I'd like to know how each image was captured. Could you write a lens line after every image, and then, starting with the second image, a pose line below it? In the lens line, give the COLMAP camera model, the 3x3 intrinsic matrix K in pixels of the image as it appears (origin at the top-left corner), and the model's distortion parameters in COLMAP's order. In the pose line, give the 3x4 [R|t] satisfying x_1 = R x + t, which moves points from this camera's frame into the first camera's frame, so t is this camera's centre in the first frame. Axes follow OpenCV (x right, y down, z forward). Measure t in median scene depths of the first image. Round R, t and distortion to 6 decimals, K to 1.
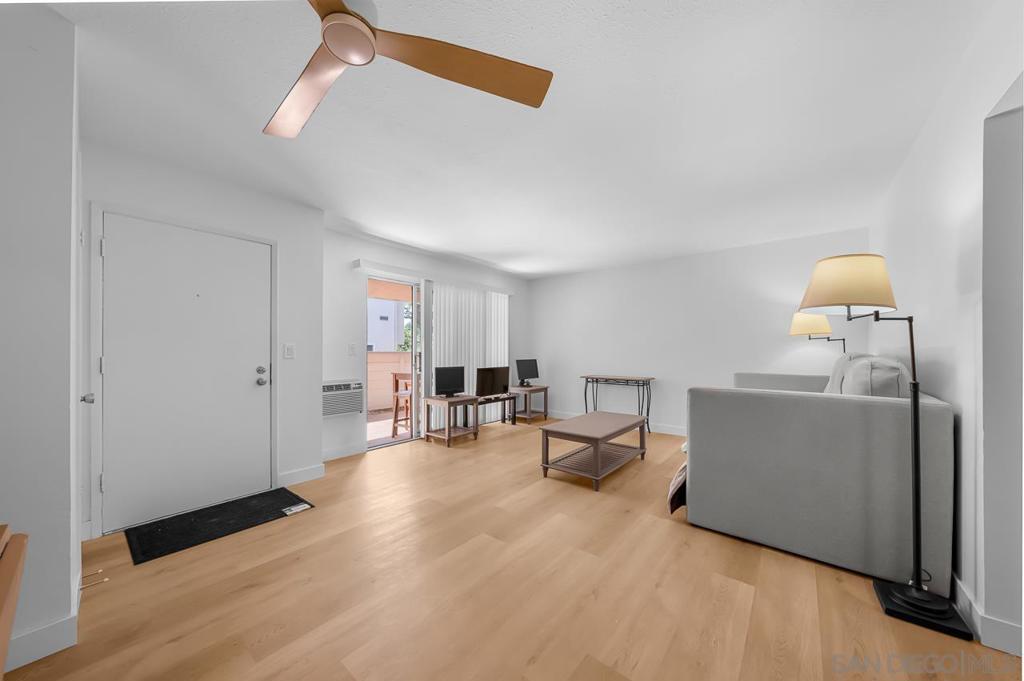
lens RADIAL K [[349.4, 0, 512.7], [0, 349.4, 350.7], [0, 0, 1]] dist [-0.003118, -0.000128]
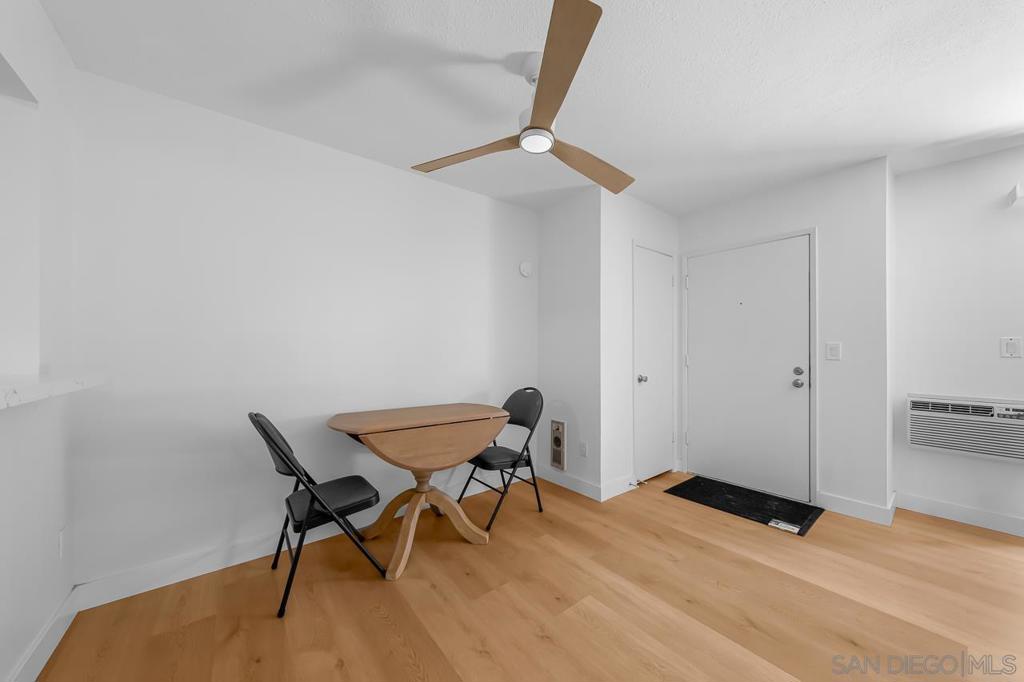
lens RADIAL K [[357.7, 0, 516.5], [0, 357.7, 348.3], [0, 0, 1]] dist [-0.002004, -0.000158]
pose [[-0.215374, -0.004929, -0.976519, 0.268404], [0.002244, 0.999982, -0.005543, -0.001765], [0.976529, -0.003385, -0.215359, 0.326081]]
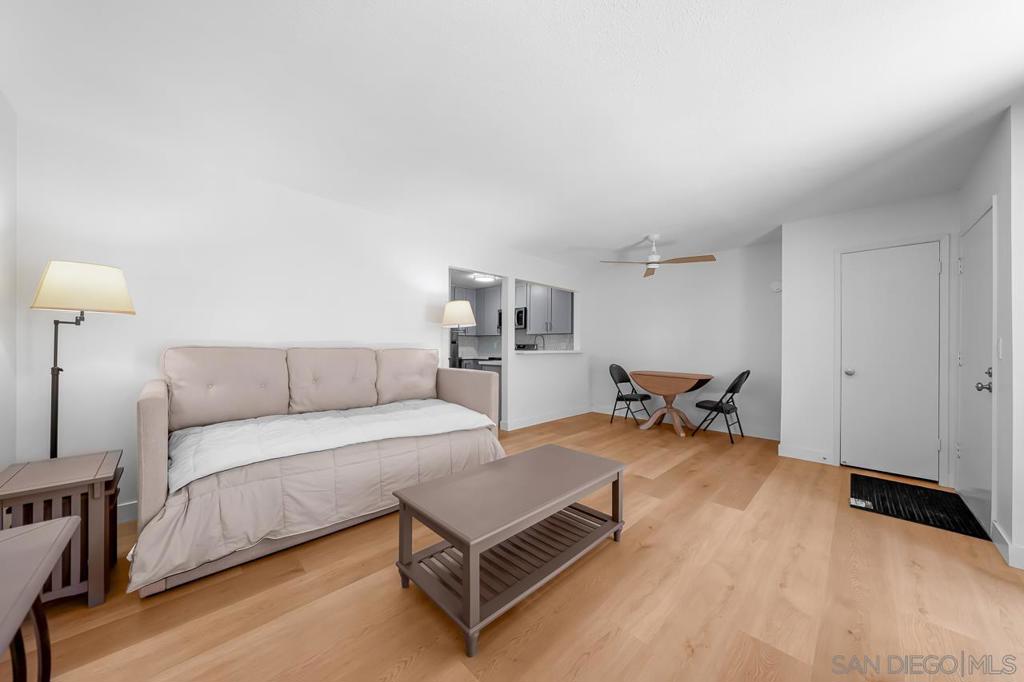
lens RADIAL K [[349.4, 0, 512.7], [0, 349.4, 351.2], [0, 0, 1]] dist [-0.003118, -0.000128]
pose [[-0.994295, -0.006819, 0.106447, 0.172745], [-0.005034, 0.999842, 0.017029, -0.000133], [-0.106546, 0.016396, -0.994173, 1.310063]]
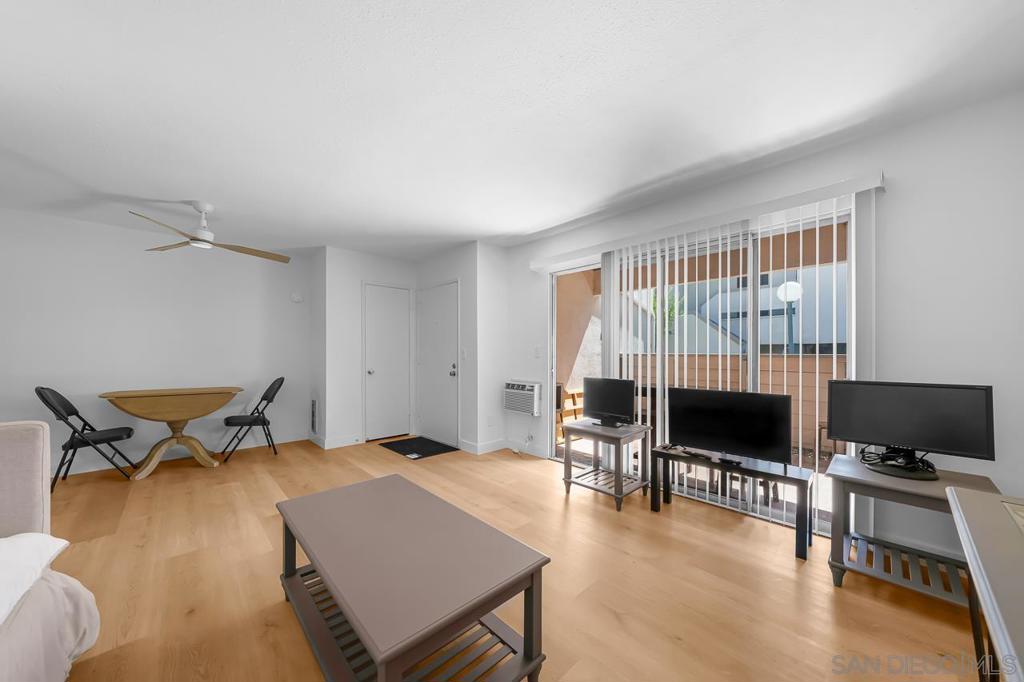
lens RADIAL K [[354.4, 0, 514.6], [0, 354.4, 352.1], [0, 0, 1]] dist [-0.000252, 0.000057]
pose [[-0.122657, -0.003555, -0.992443, 0.545464], [-0.000776, 0.999994, -0.003486, 0.000004], [0.992449, 0.000343, -0.122659, 1.017328]]
